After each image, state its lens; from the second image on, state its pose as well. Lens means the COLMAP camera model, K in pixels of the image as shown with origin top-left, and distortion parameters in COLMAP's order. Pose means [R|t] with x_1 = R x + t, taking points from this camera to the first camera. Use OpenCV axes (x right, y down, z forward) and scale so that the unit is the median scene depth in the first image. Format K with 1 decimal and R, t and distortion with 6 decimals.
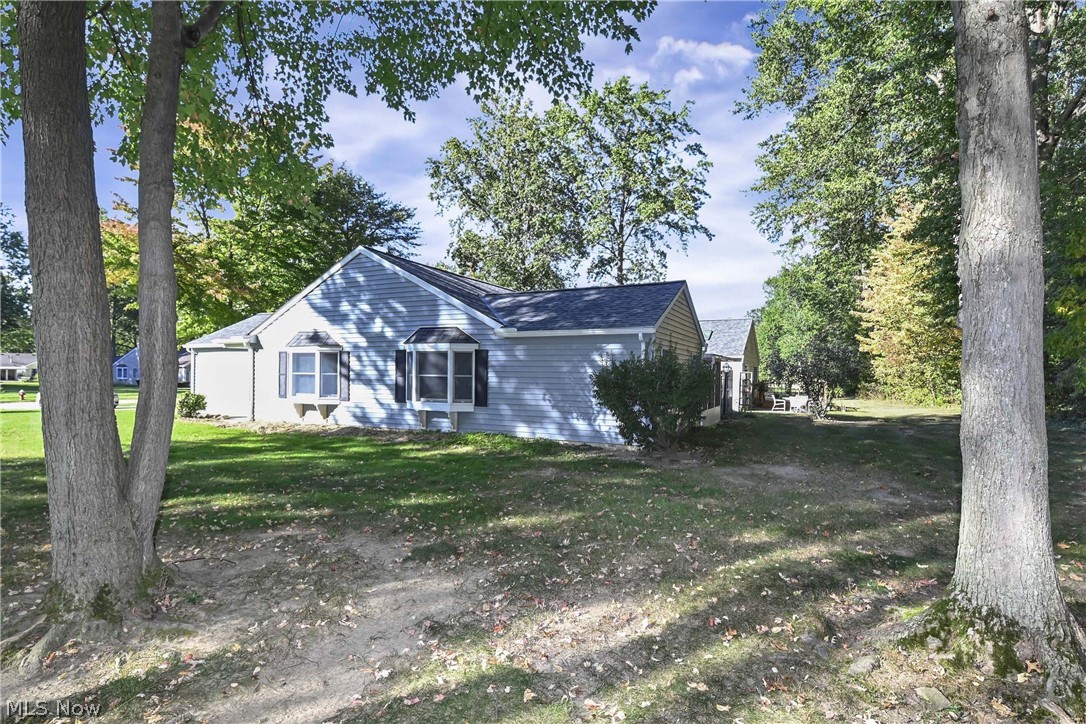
lens RADIAL K [[493.8, 0, 538.3], [0, 493.8, 359.3], [0, 0, 1]] dist [-0.011472, -0.001811]
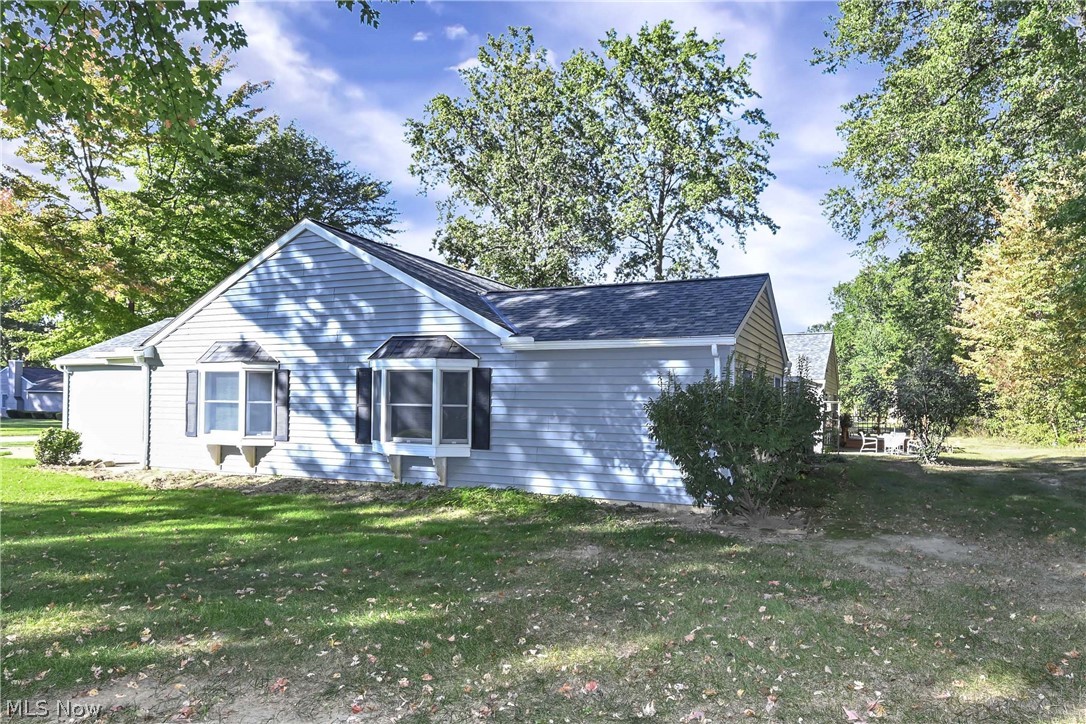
lens RADIAL K [[570.2, 0, 580.5], [0, 570.2, 392.0], [0, 0, 1]] dist [0.000814, -0.000281]
pose [[0.997598, 0.004613, 0.069118, -0.026810], [-0.005236, 0.999947, 0.008837, 0.005692], [-0.069074, -0.009178, 0.997569, 0.157297]]
